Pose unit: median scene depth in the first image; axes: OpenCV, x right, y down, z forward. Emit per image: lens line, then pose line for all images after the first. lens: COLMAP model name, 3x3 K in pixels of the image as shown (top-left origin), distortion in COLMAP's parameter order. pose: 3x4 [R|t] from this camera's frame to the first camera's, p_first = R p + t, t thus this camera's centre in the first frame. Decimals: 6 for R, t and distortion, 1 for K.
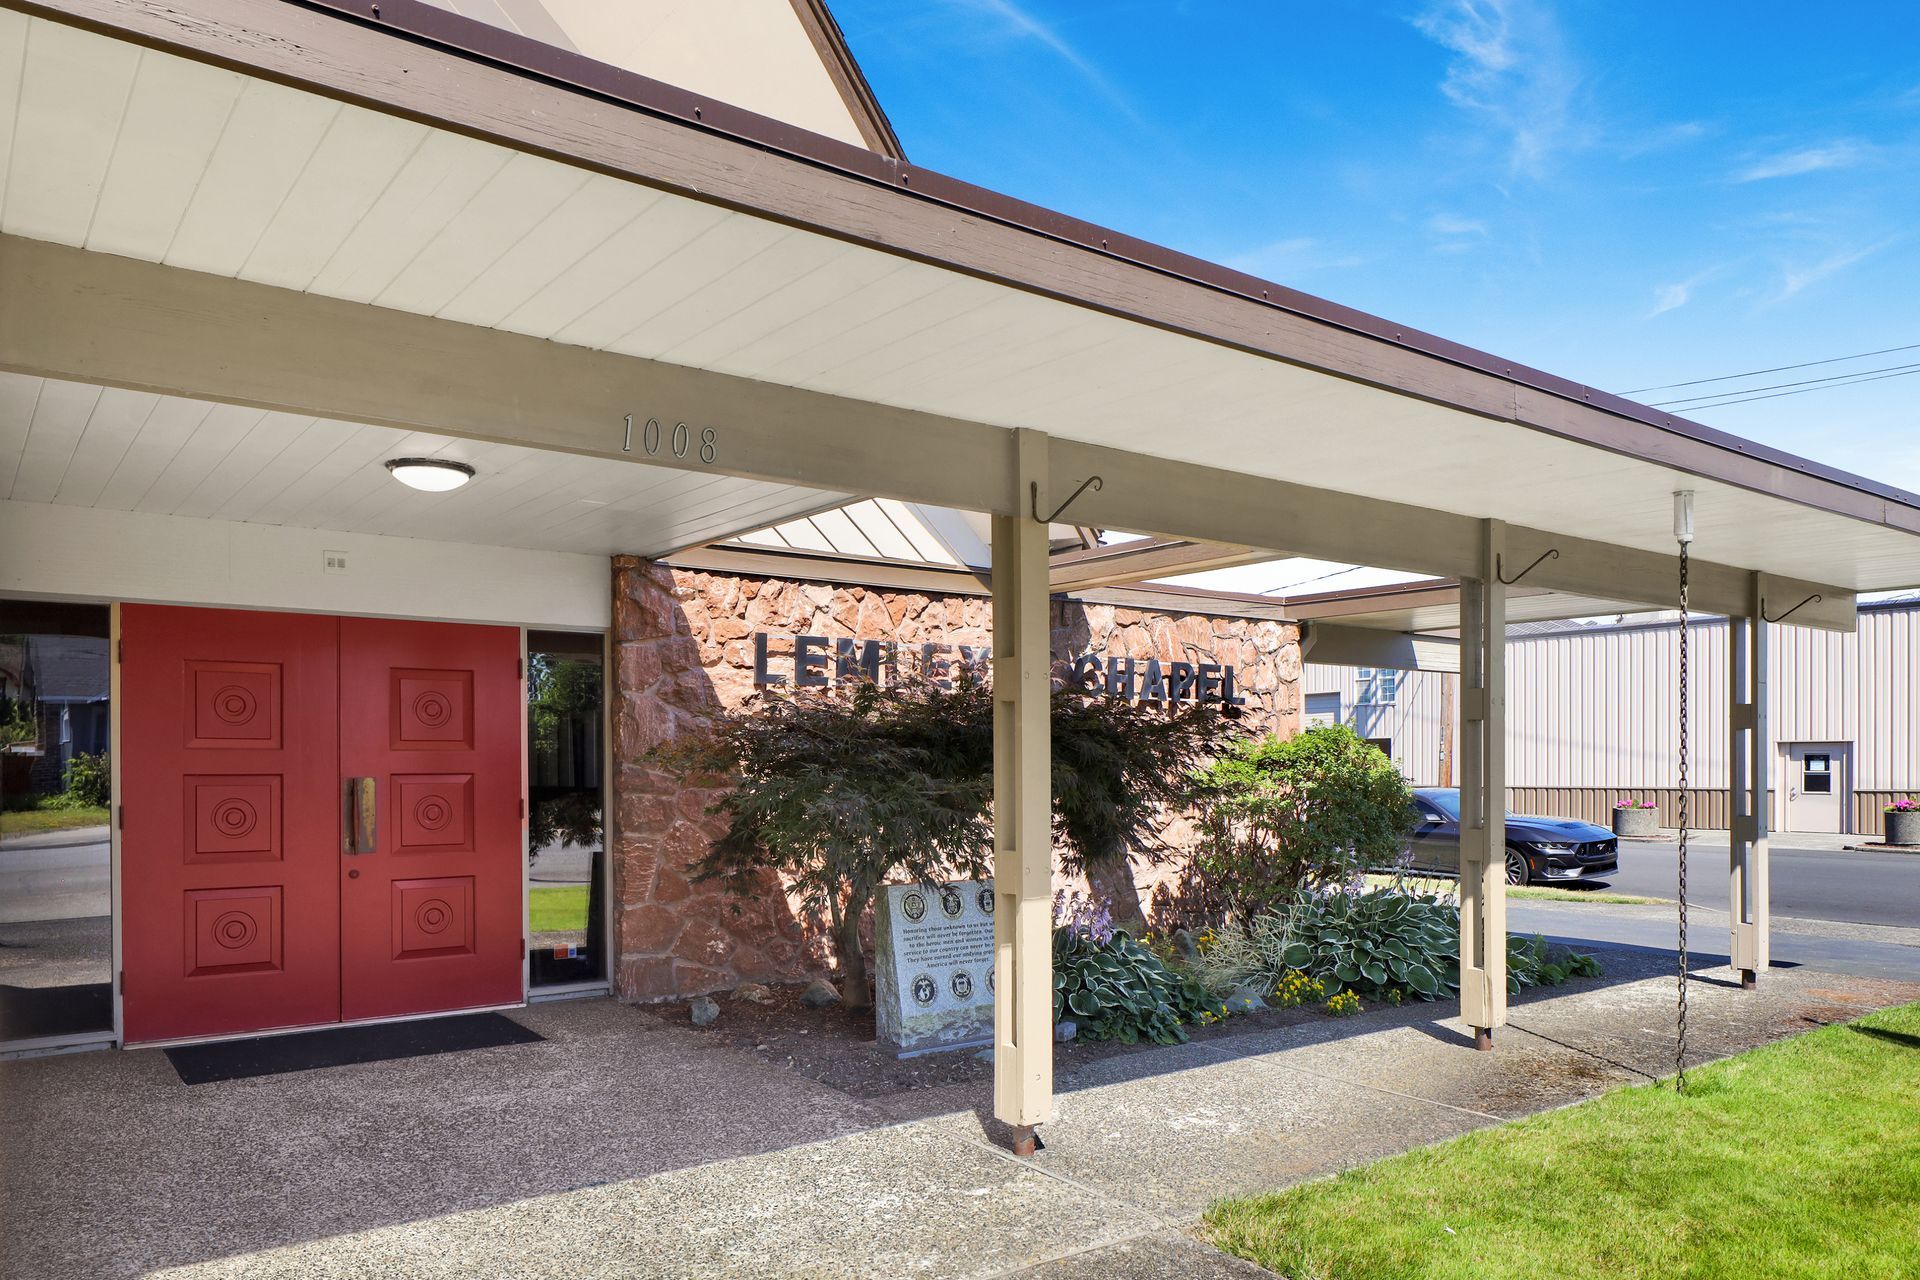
lens RADIAL K [[1341.5, 0, 961.9], [0, 1341.5, 770.0], [0, 0, 1]] dist [0.000476, 0.002207]
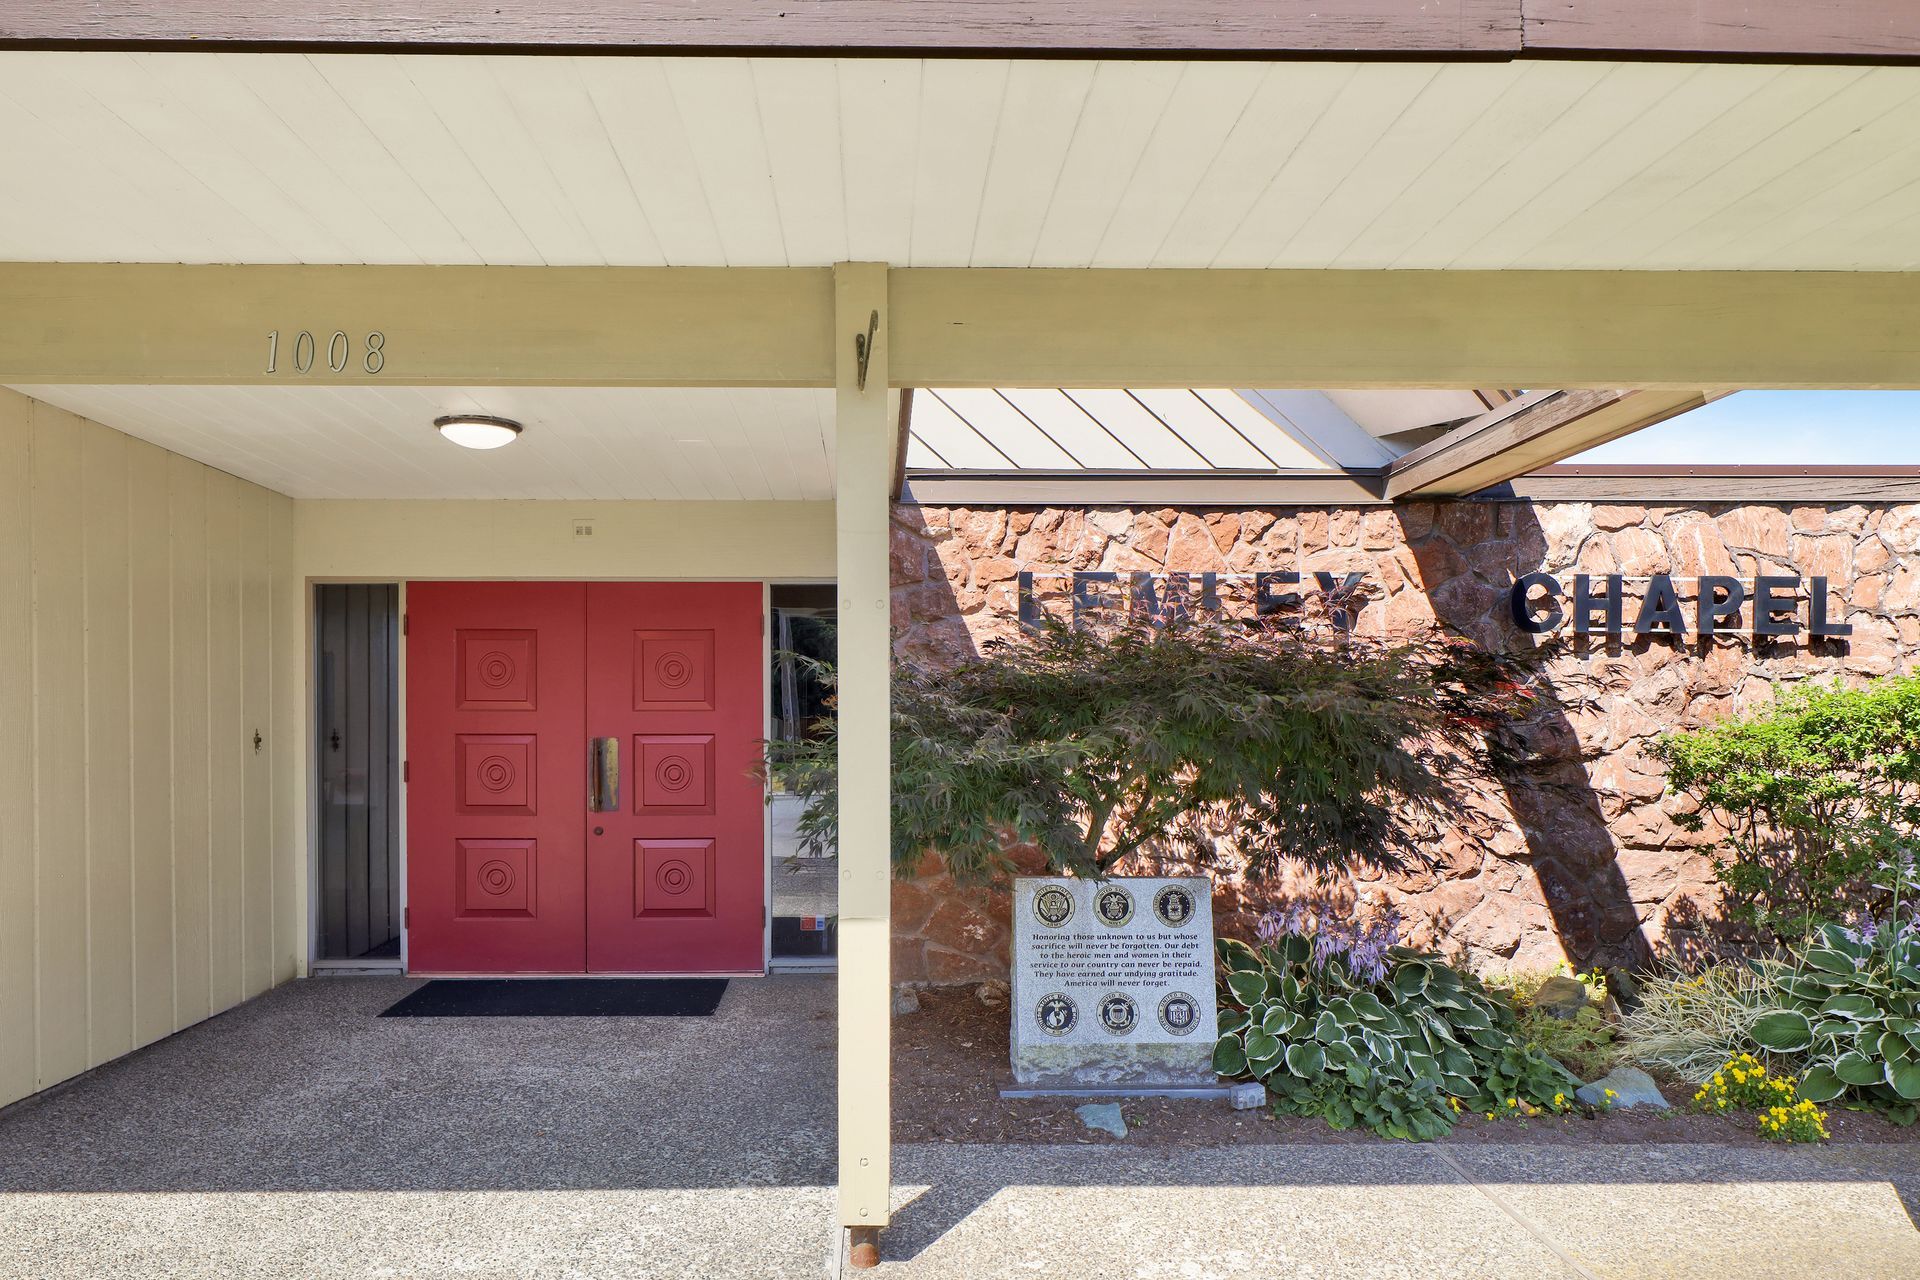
lens RADIAL K [[1348.9, 0, 956.2], [0, 1348.9, 733.6], [0, 0, 1]] dist [0.000158, -0.004882]
pose [[0.808166, 0.005290, -0.588931, 0.313781], [-0.003025, 0.999984, 0.004830, -0.002610], [0.588947, -0.002122, 0.808169, 0.266874]]
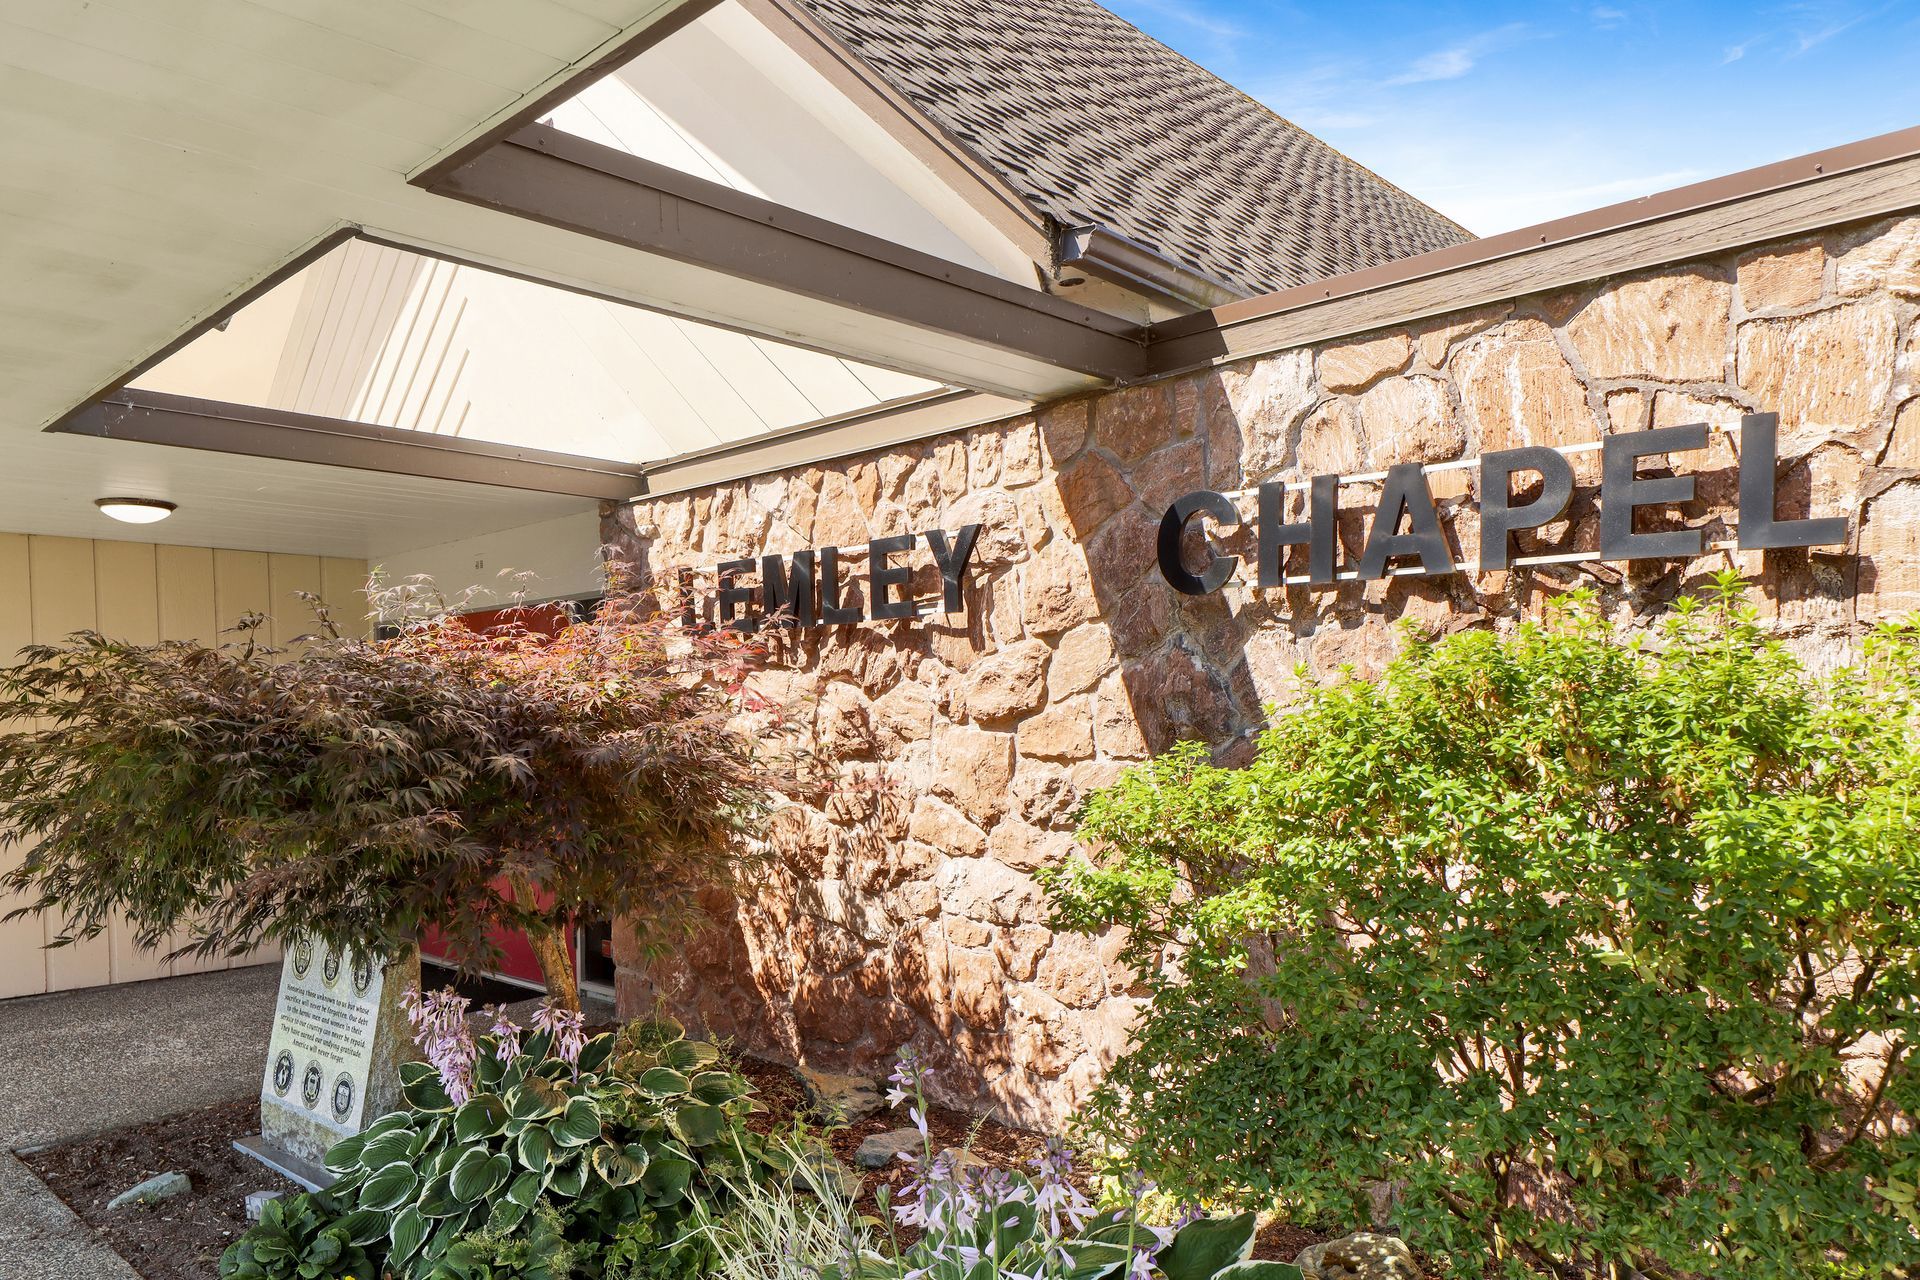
lens RADIAL K [[1341.5, 0, 961.9], [0, 1341.5, 770.0], [0, 0, 1]] dist [0.000476, 0.002207]
pose [[0.164891, 0.036286, -0.985644, 0.578960], [0.010608, 0.999200, 0.038560, -0.018652], [0.986255, -0.016814, 0.164375, 0.994090]]
